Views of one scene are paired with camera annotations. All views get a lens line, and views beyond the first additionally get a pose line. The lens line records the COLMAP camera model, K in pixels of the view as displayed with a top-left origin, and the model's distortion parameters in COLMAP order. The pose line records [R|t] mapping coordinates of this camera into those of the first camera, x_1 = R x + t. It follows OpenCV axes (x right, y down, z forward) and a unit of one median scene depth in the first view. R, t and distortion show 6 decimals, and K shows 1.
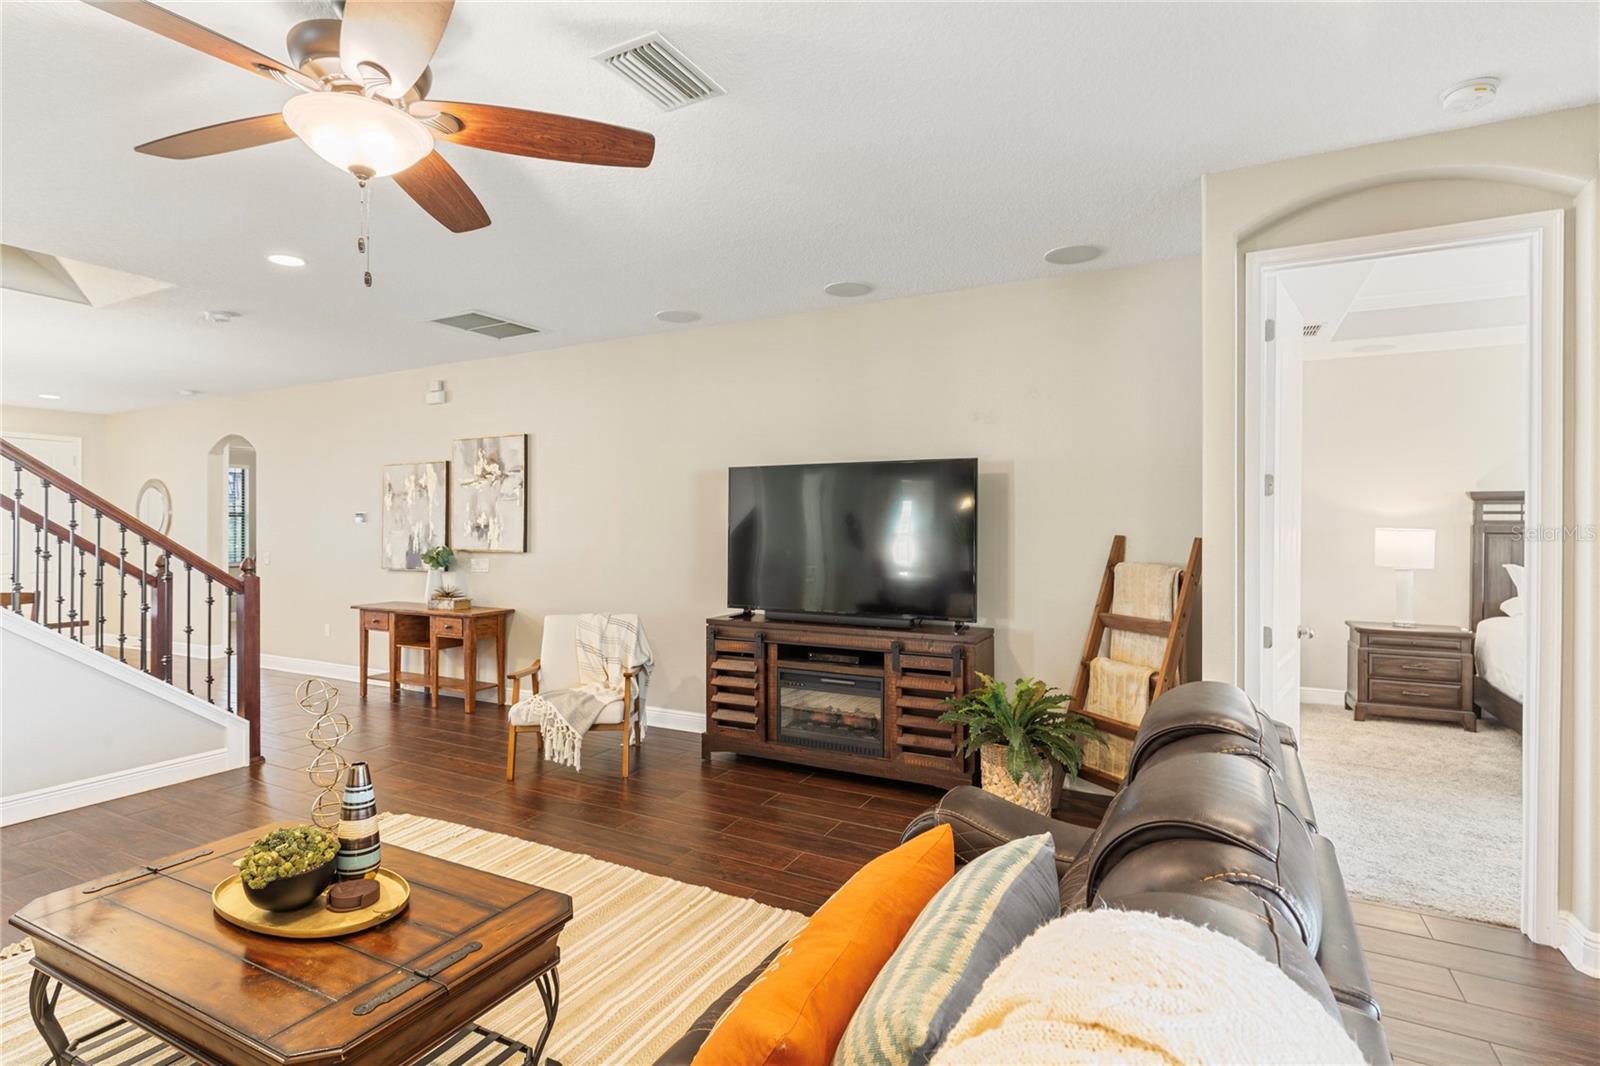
lens RADIAL K [[798.6, 0, 806.9], [0, 798.6, 534.7], [0, 0, 1]] dist [0.003312, -0.000669]
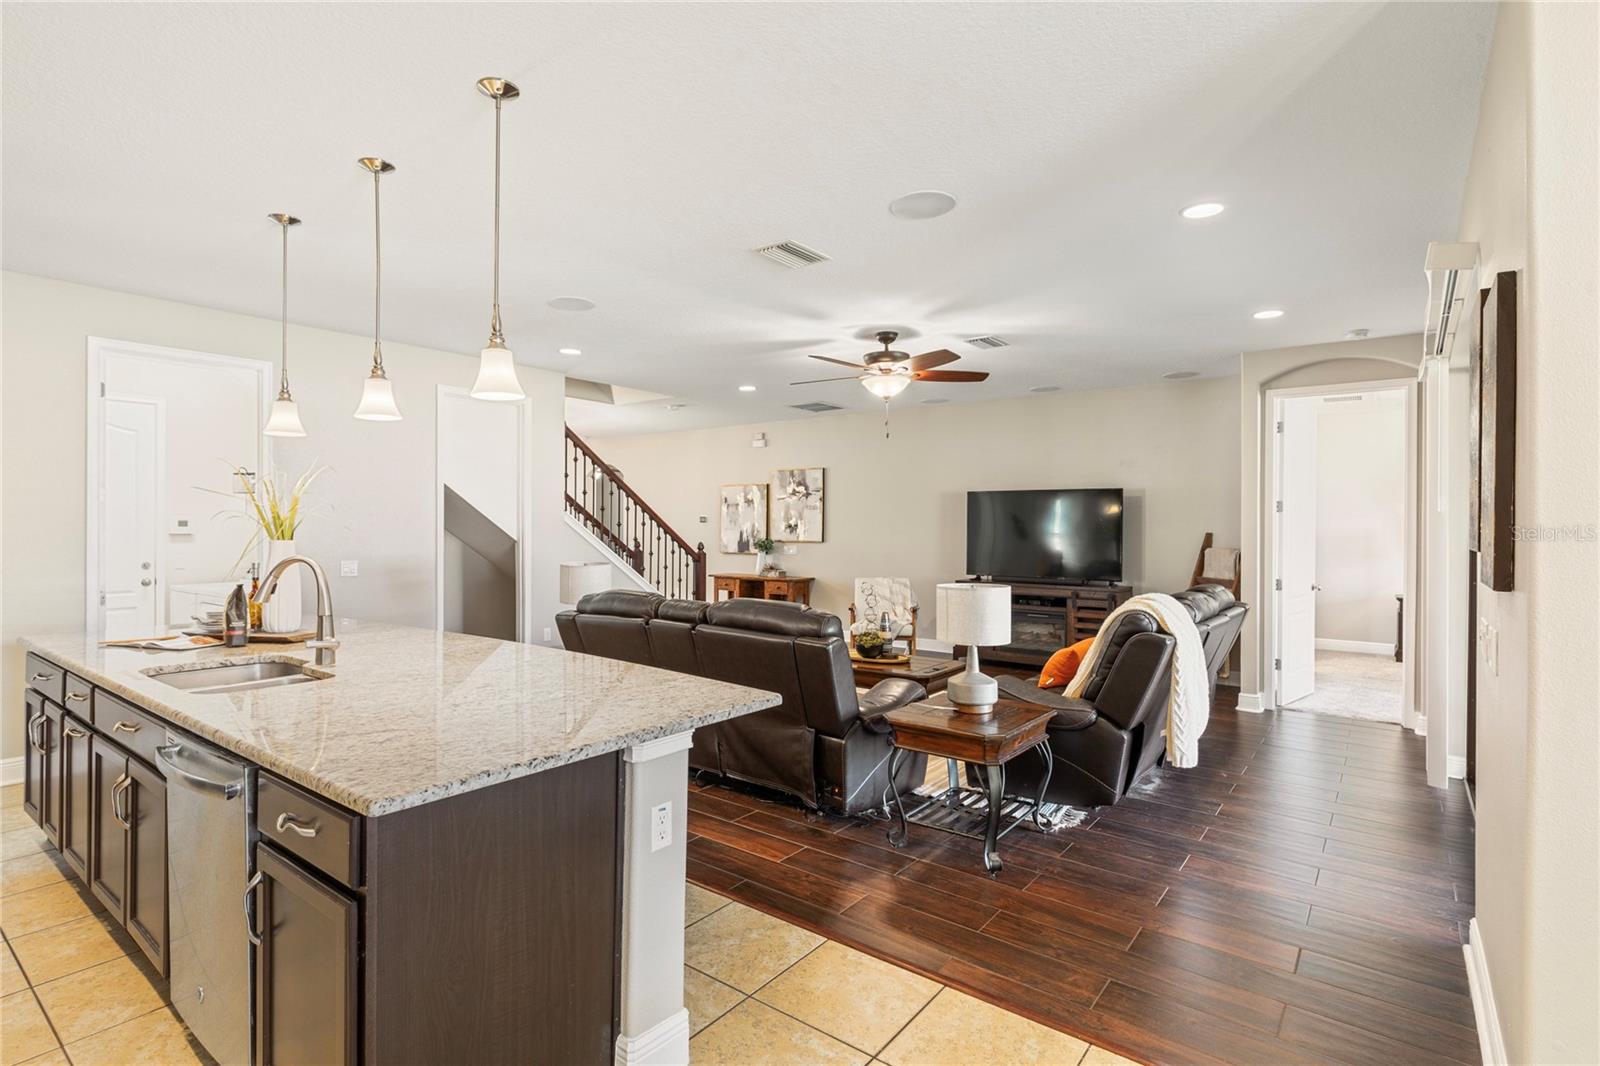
lens RADIAL K [[798.6, 0, 794.8], [0, 798.6, 525.5], [0, 0, 1]] dist [0.003312, -0.000669]
pose [[0.983883, 0.003514, -0.178780, -0.124340], [-0.005211, 0.999946, -0.009025, 0.003822], [0.178739, 0.009811, 0.983848, -0.586745]]
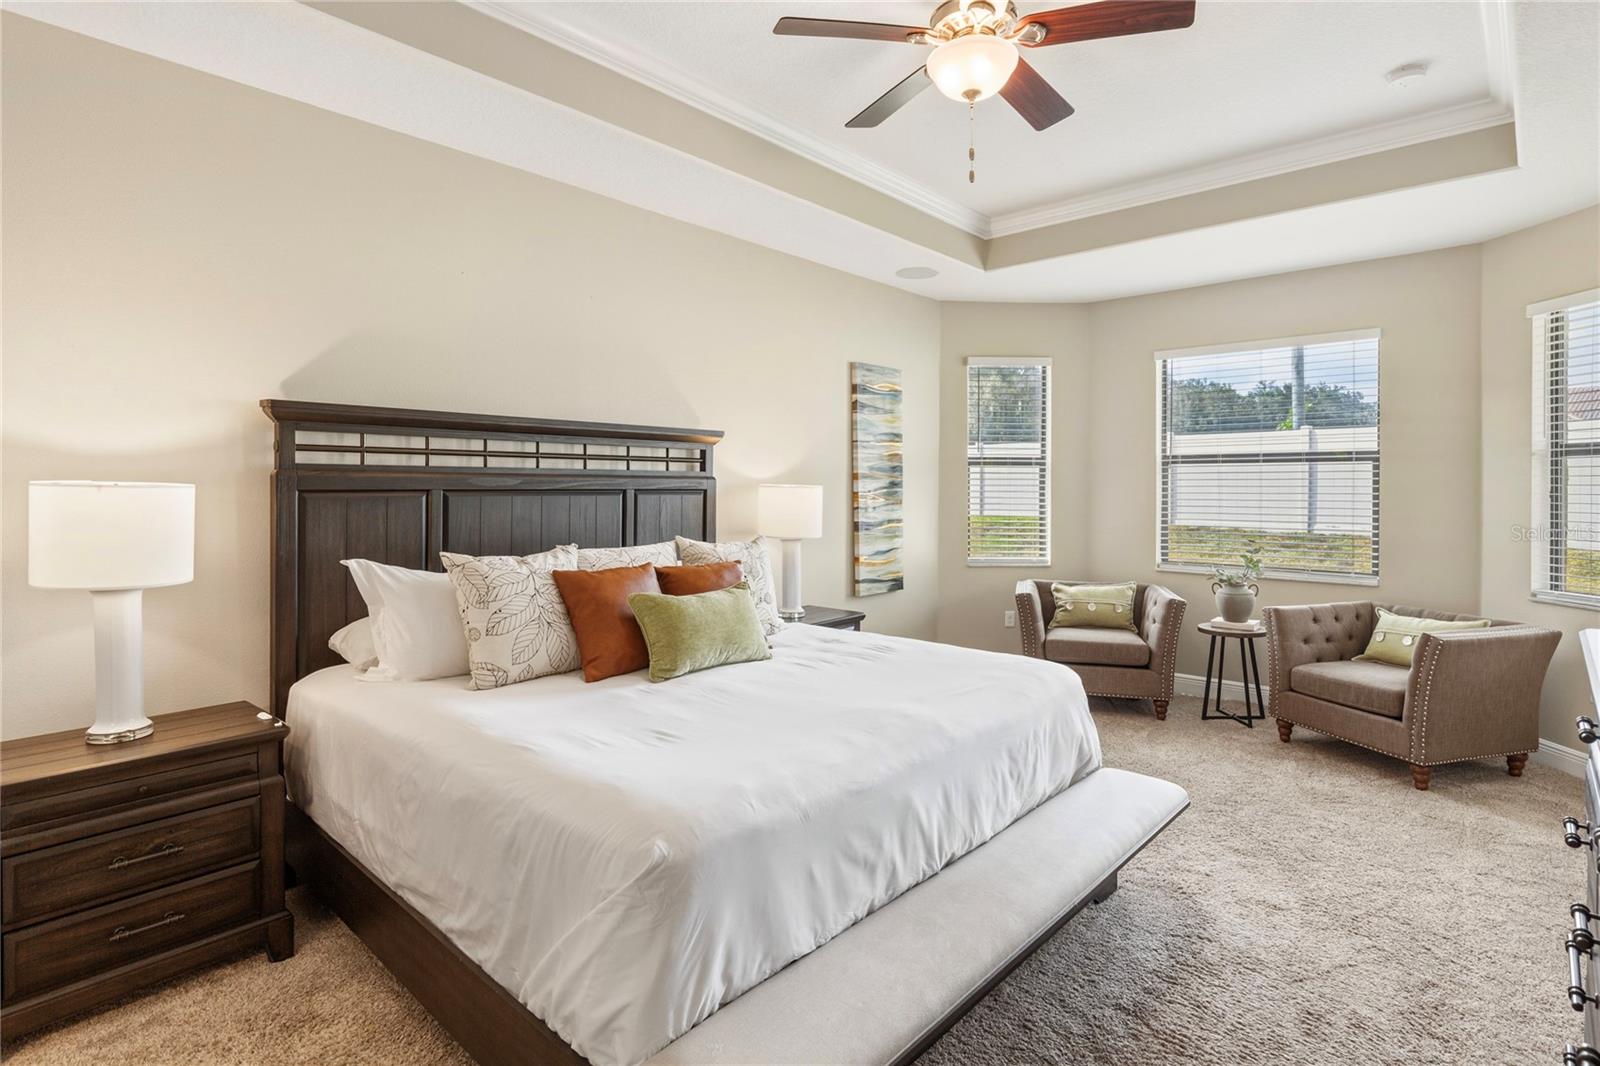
lens RADIAL K [[798.6, 0, 811.8], [0, 798.6, 493.2], [0, 0, 1]] dist [0.003312, -0.000669]
pose [[0.250588, -0.013162, 0.968004, 0.438692], [0.007852, 0.999902, 0.011563, -0.003609], [-0.968062, 0.004703, 0.250667, 0.553755]]
